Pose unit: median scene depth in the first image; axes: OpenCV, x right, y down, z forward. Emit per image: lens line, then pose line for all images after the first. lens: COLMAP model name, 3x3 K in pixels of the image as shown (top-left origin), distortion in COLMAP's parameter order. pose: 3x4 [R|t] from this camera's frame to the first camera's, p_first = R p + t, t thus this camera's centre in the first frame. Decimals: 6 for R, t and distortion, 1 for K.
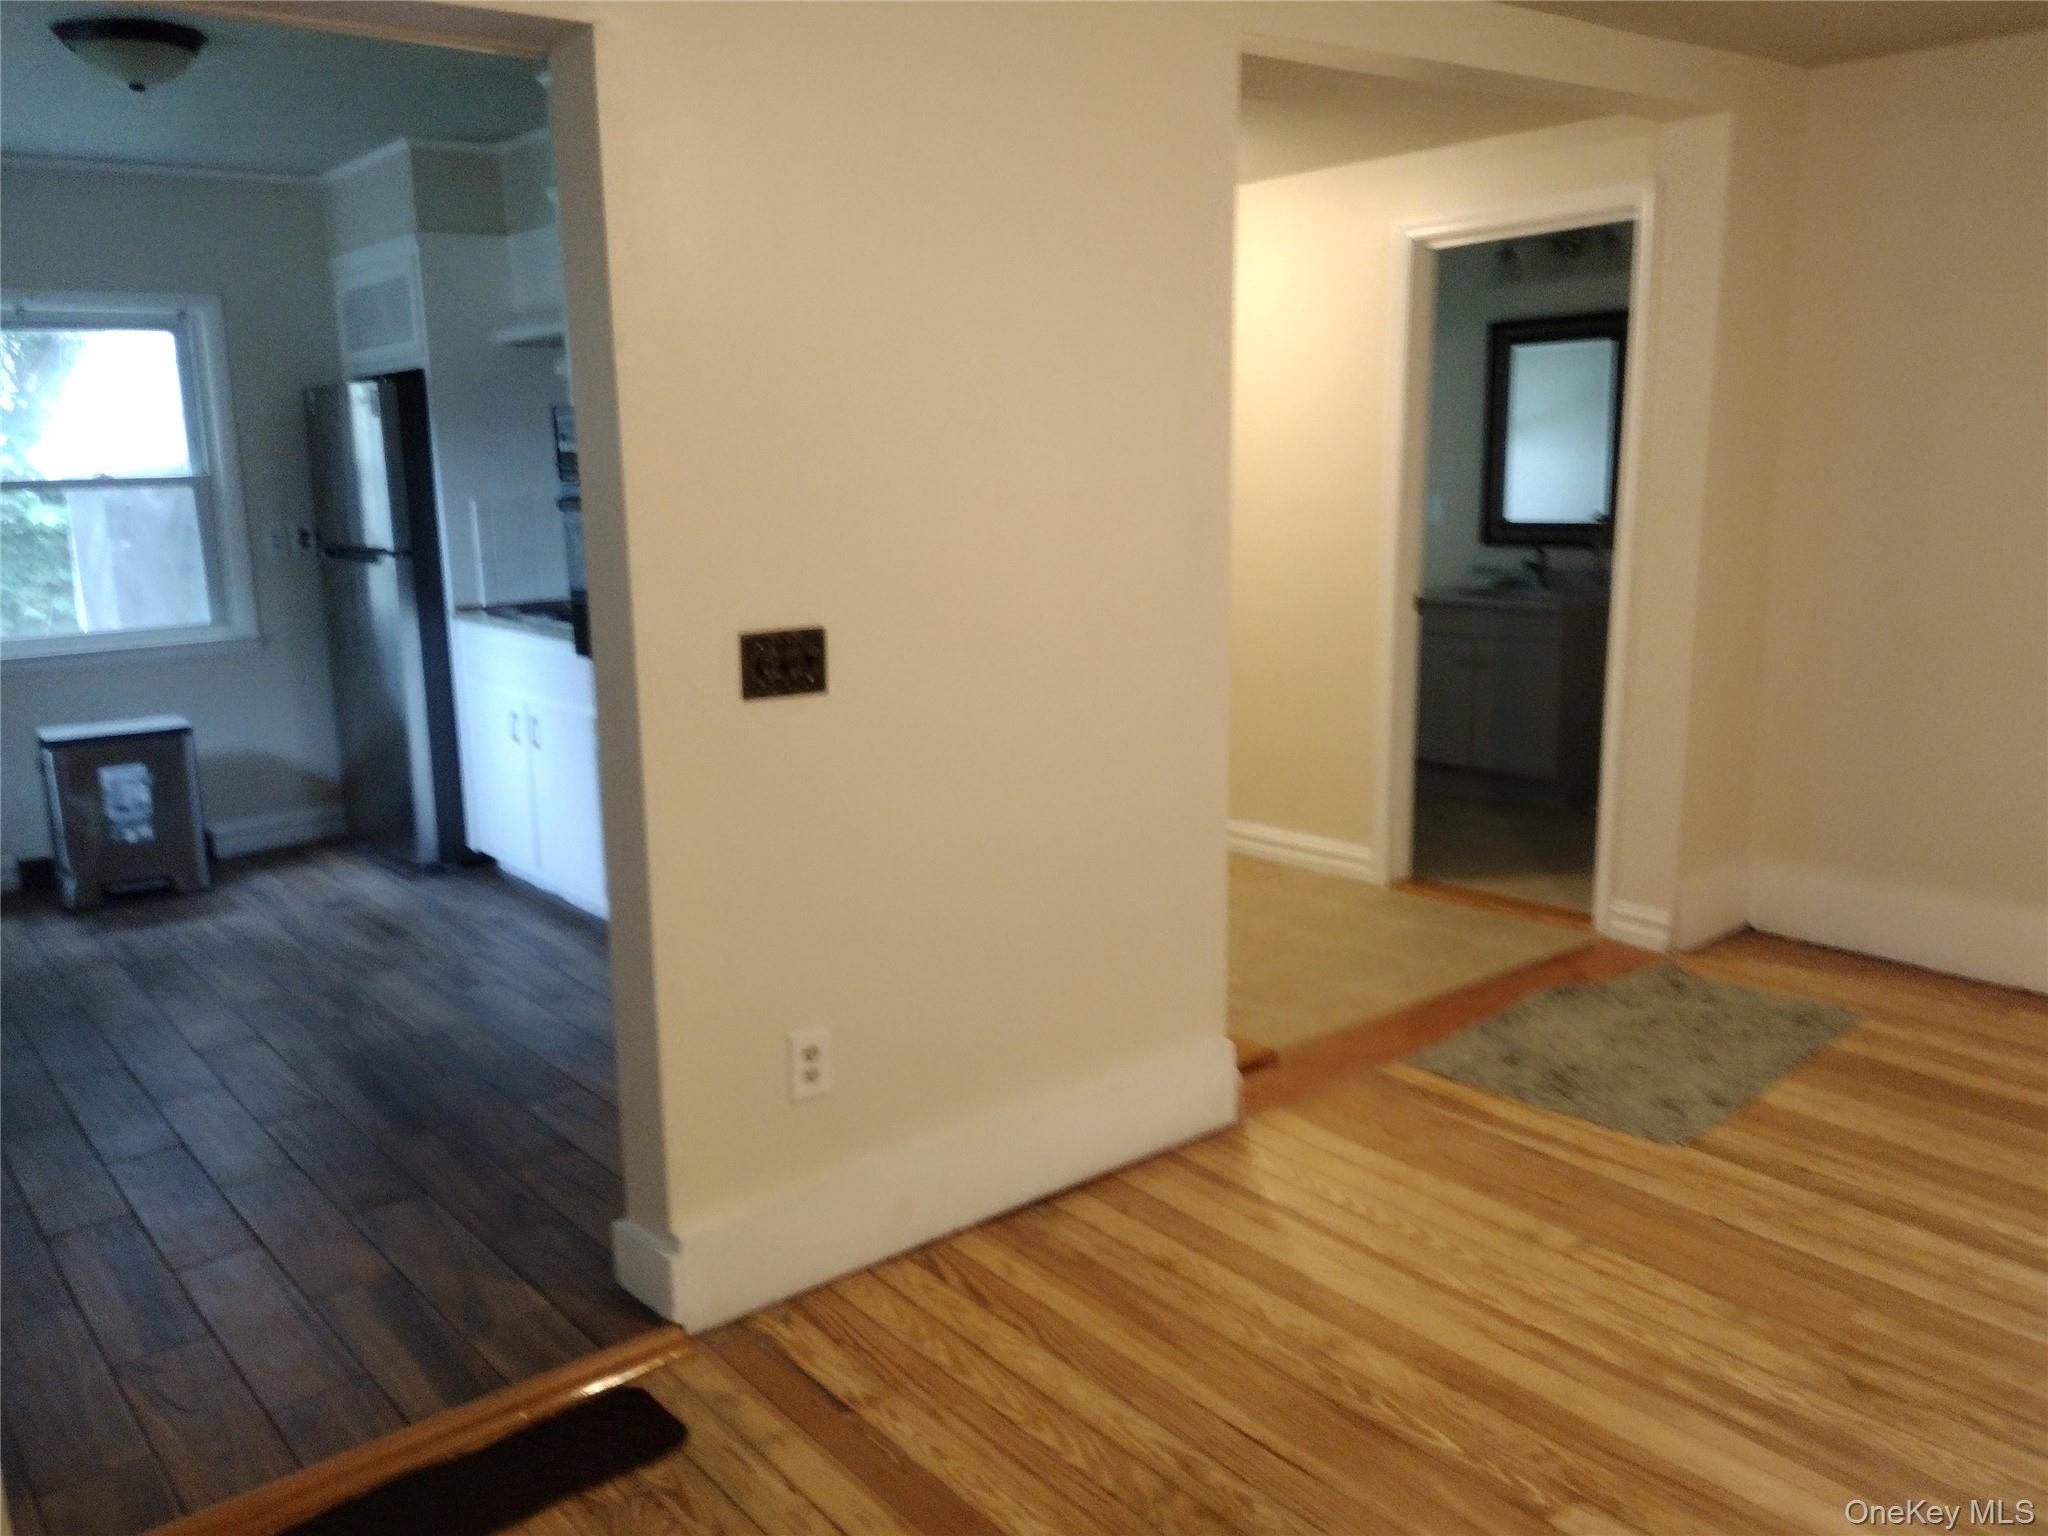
lens RADIAL K [[1614.5, 0, 973.4], [0, 1614.5, 739.3], [0, 0, 1]] dist [0.023854, -0.006585]
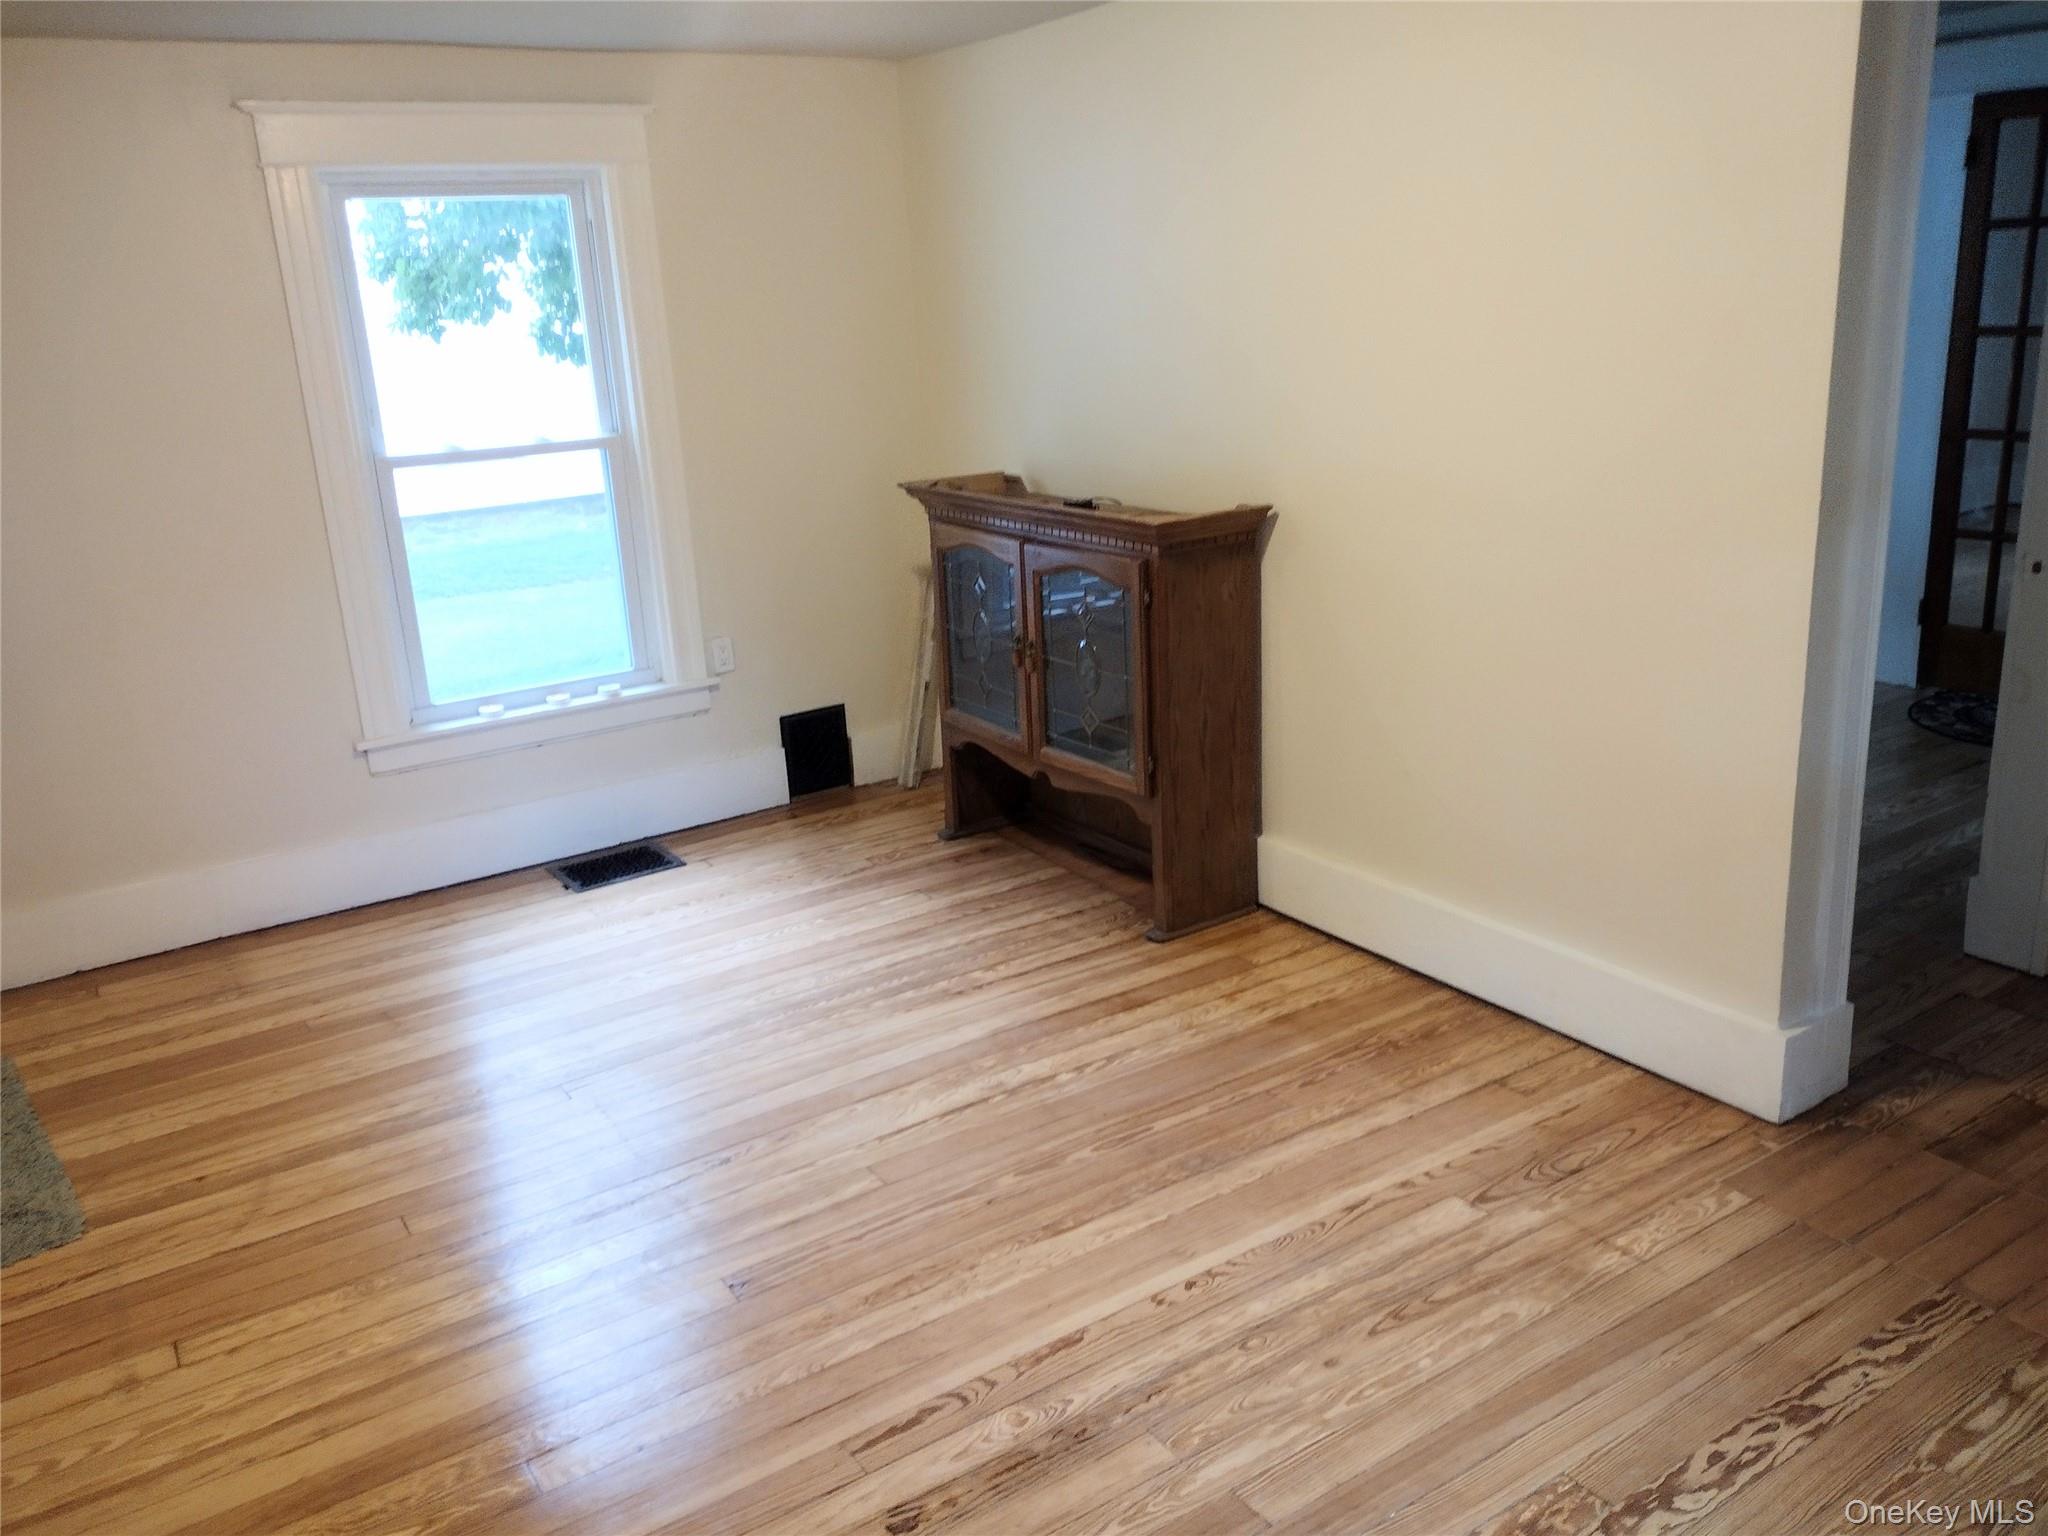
lens RADIAL K [[1555.9, 0, 1025.3], [0, 1555.9, 742.3], [0, 0, 1]] dist [-0.001295, -0.030958]
pose [[0.072706, -0.253414, 0.964622, -0.209625], [0.243493, 0.942425, 0.229230, -0.059097], [-0.967174, 0.218212, 0.130224, 0.205206]]
